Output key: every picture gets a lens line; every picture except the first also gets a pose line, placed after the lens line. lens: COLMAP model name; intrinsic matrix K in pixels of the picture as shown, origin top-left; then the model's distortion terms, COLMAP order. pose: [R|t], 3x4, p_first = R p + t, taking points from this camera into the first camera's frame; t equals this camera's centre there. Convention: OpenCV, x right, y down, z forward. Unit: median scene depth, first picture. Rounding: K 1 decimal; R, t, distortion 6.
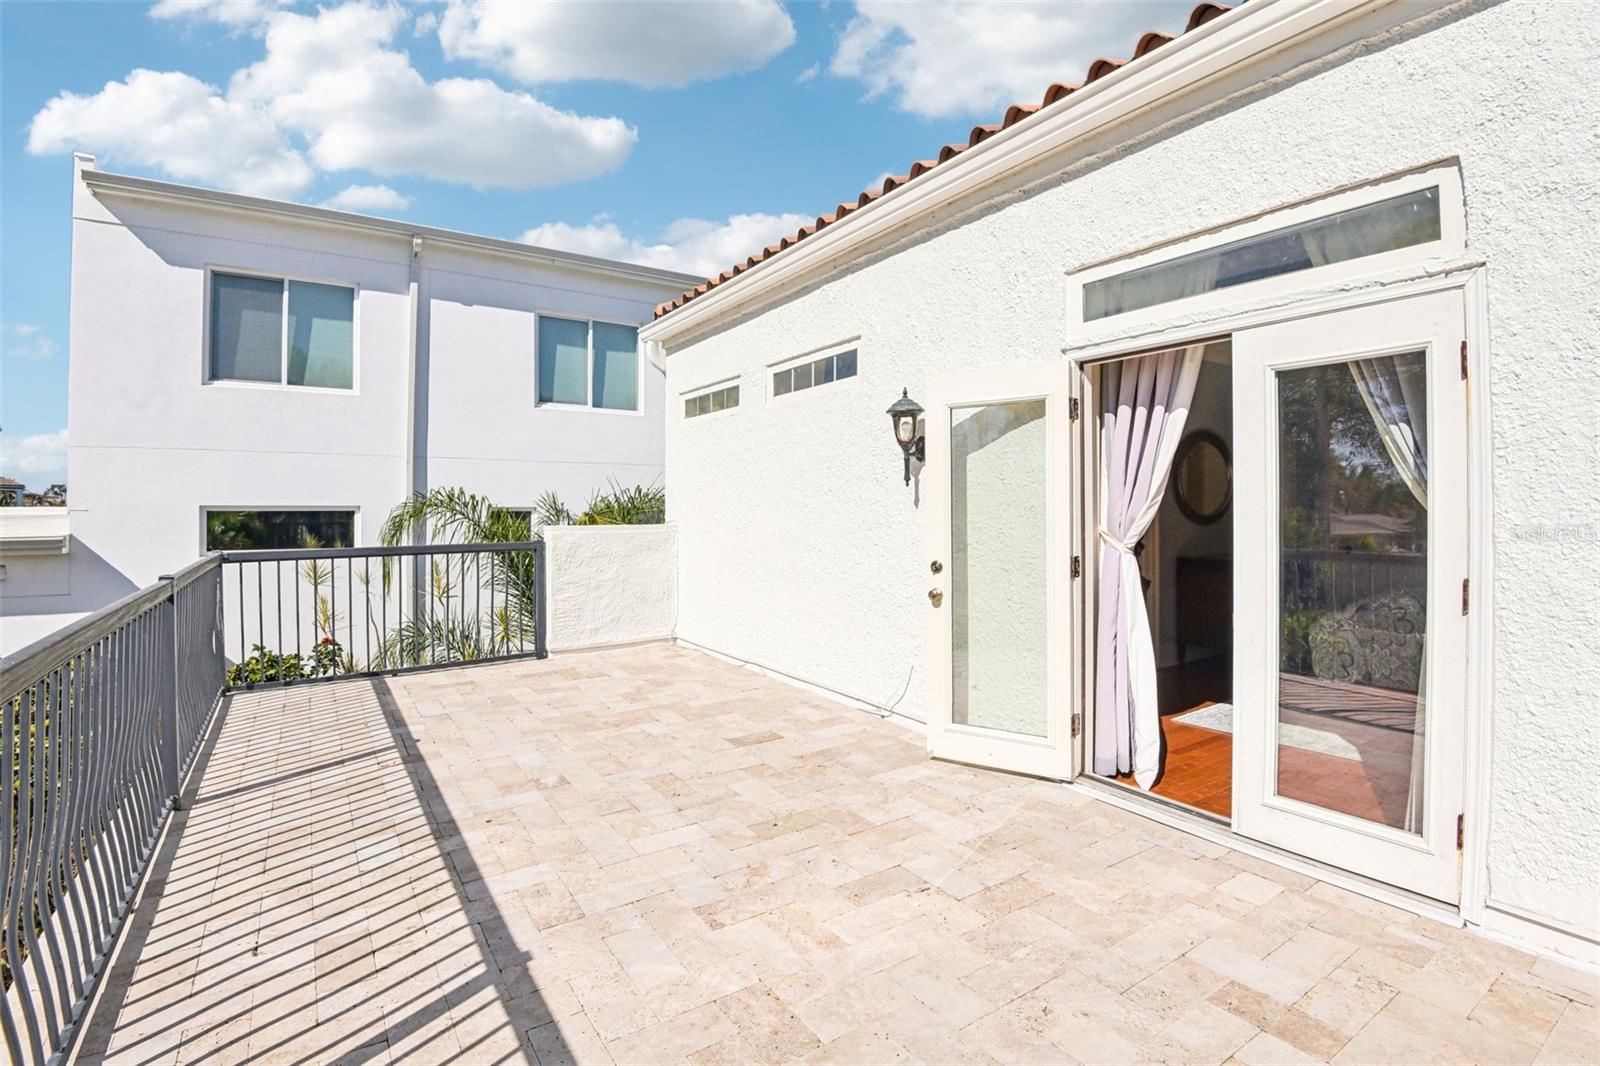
lens RADIAL K [[757.0, 0, 800.0], [0, 757.0, 533.0], [0, 0, 1]] dist [-0.002976, -0.000769]
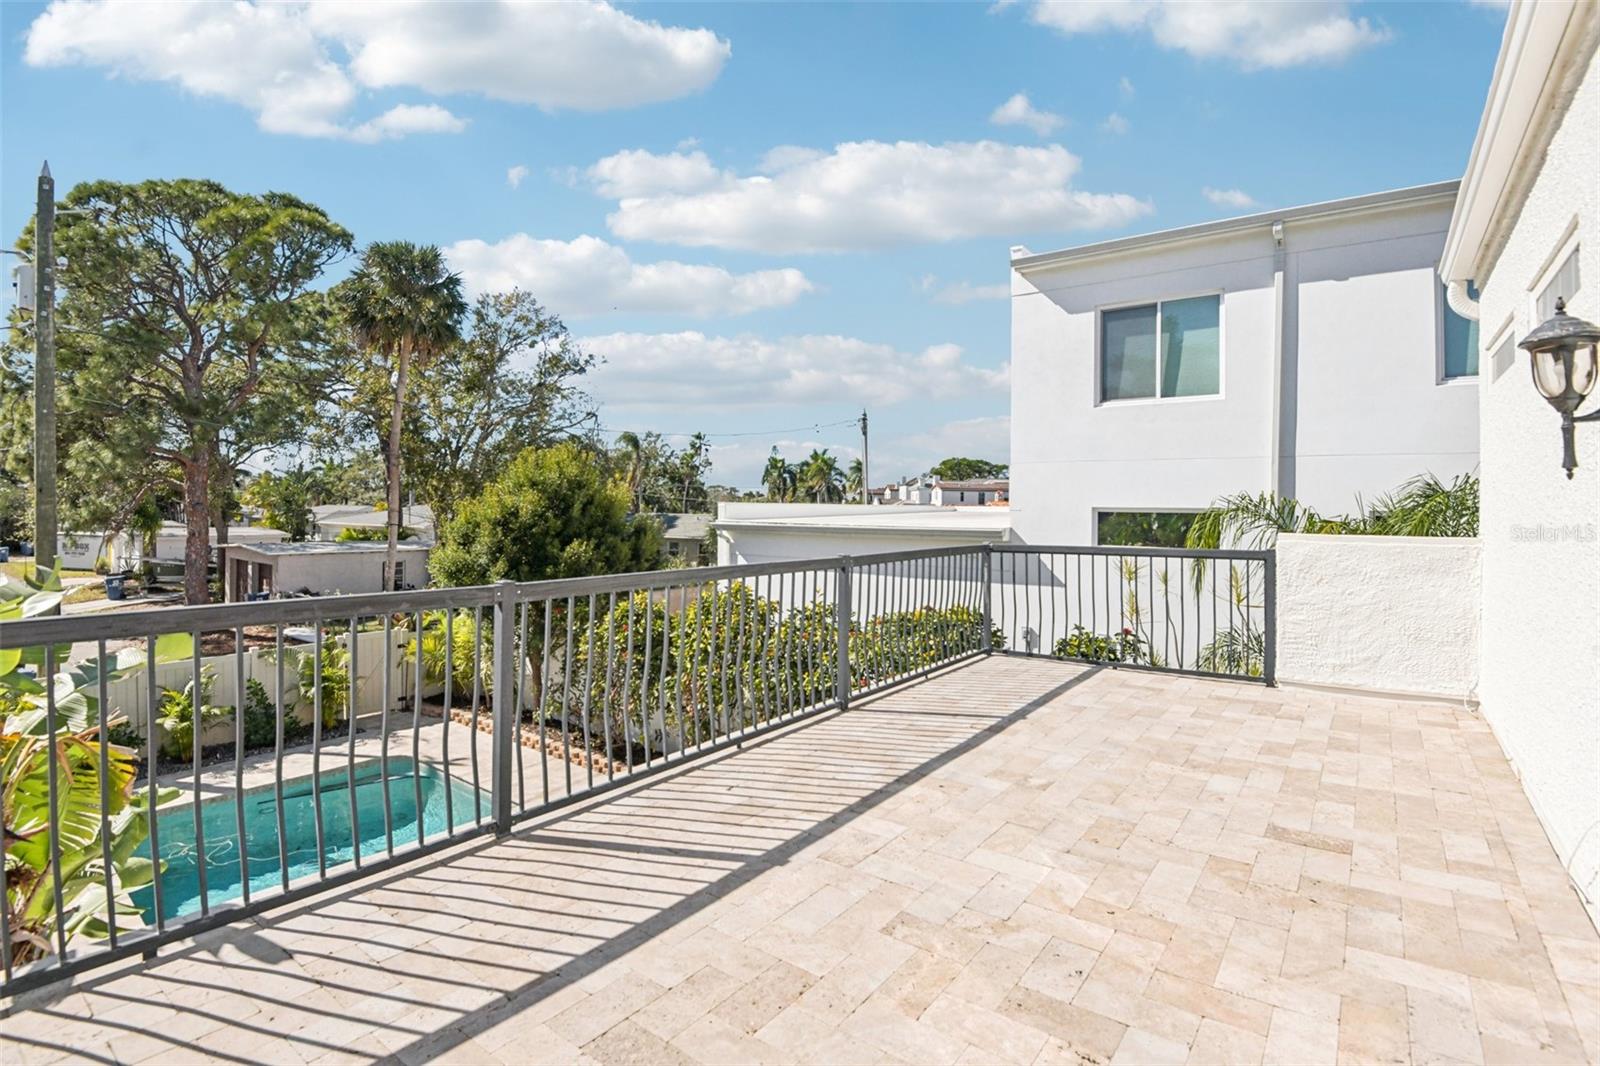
lens RADIAL K [[770.2, 0, 800.0], [0, 770.2, 533.0], [0, 0, 1]] dist [-0.031510, -0.009599]
pose [[0.334282, 0.039435, -0.941648, 0.283768], [-0.042578, 0.998736, 0.026711, -0.008977], [0.941511, 0.031164, 0.335538, 0.198733]]
